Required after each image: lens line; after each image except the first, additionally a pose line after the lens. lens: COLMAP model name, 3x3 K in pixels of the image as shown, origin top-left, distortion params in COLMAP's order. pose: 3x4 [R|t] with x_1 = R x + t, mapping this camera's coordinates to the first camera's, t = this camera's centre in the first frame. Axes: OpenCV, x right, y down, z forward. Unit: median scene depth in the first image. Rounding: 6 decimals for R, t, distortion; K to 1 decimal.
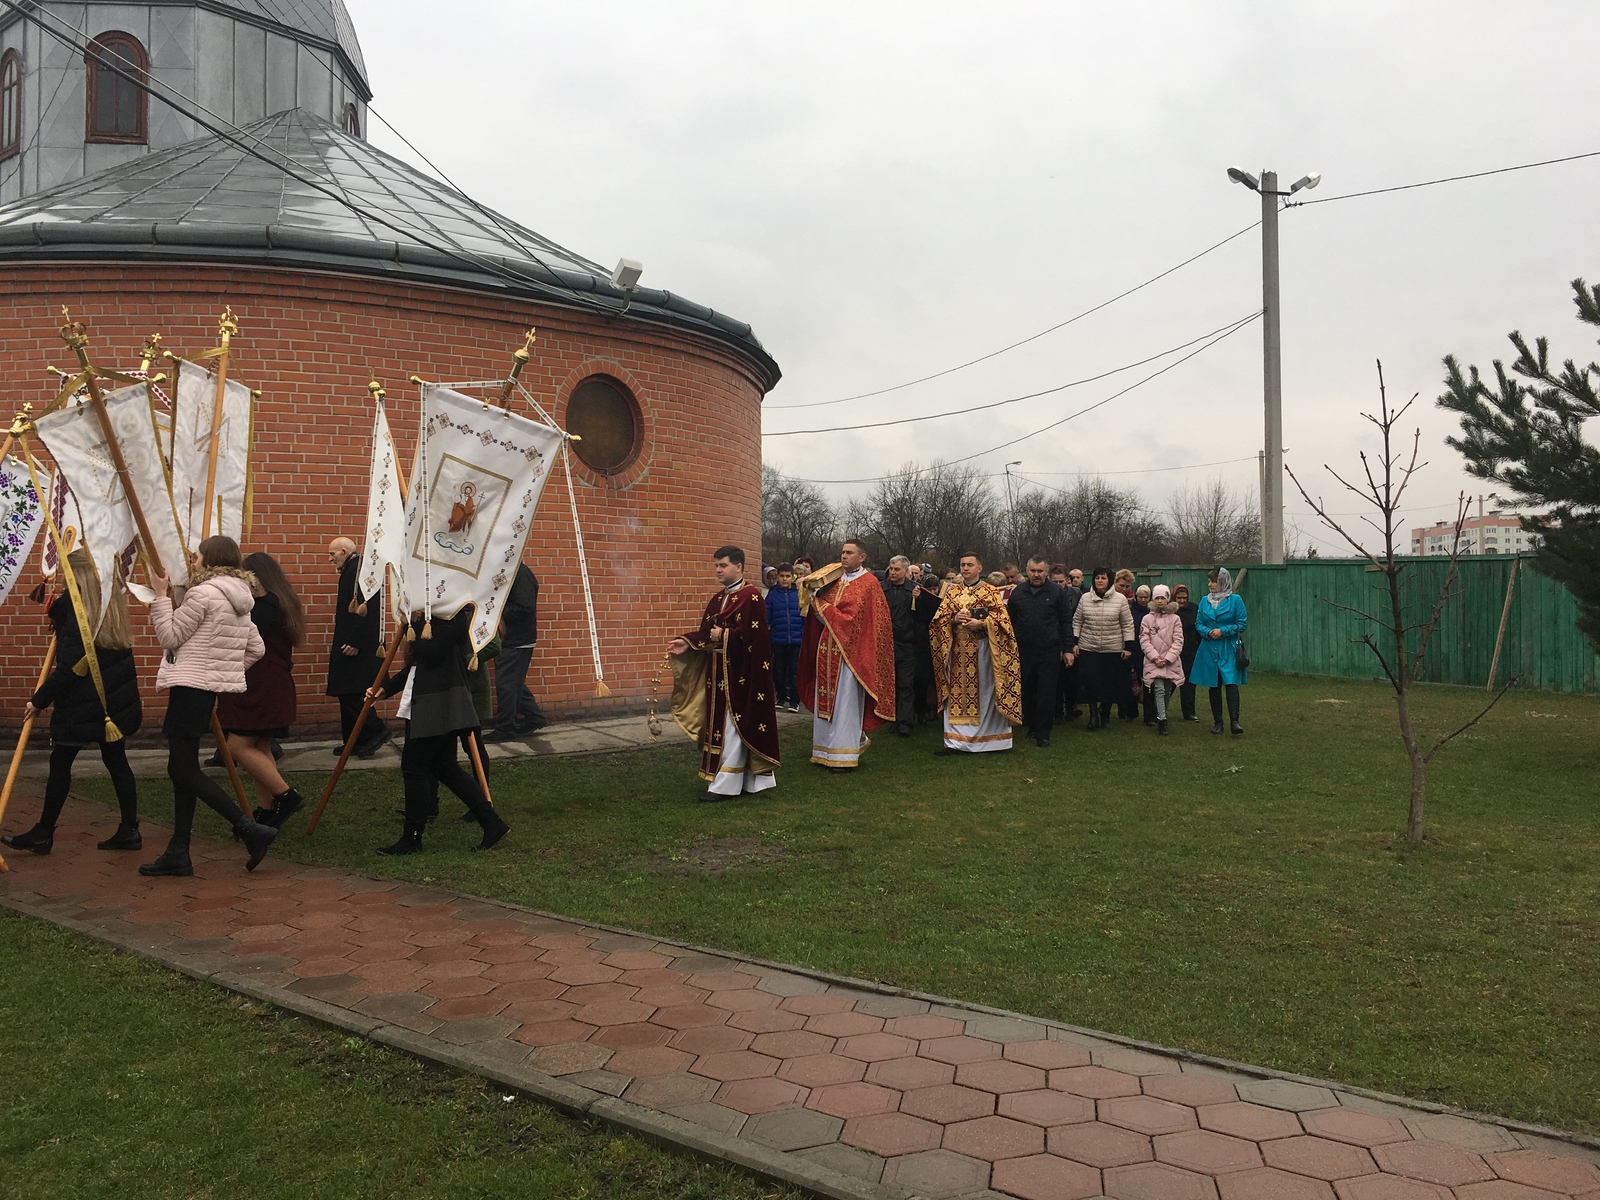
lens RADIAL K [[1252.0, 0, 800.0], [0, 1252.0, 600.0], [0, 0, 1]] dist [0.020808, -0.002299]
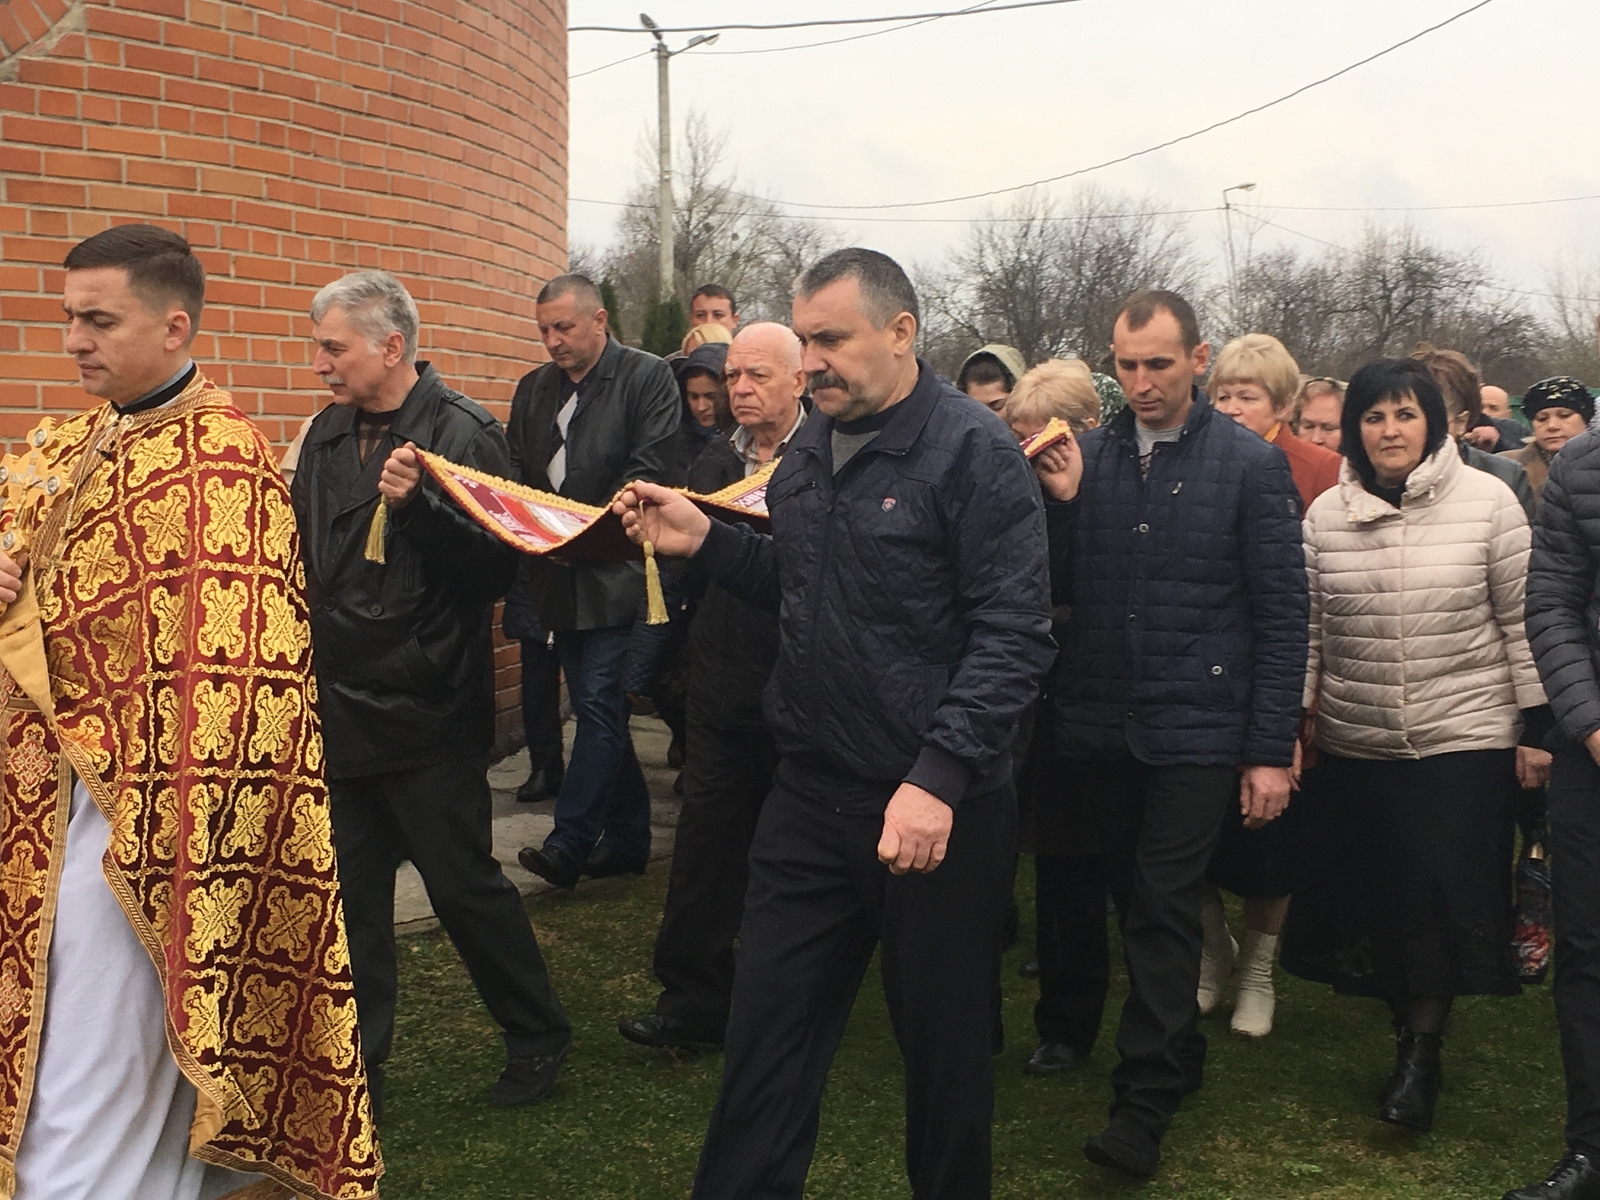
lens RADIAL K [[2421.7, 0, 800.0], [0, 2421.7, 600.0], [0, 0, 1]] dist [0.186801, -0.065507]
pose [[0.999860, 0.016124, -0.004501, 0.140684], [-0.015830, 0.998126, 0.059110, -0.007878], [0.005445, -0.059030, 0.998241, 0.588173]]
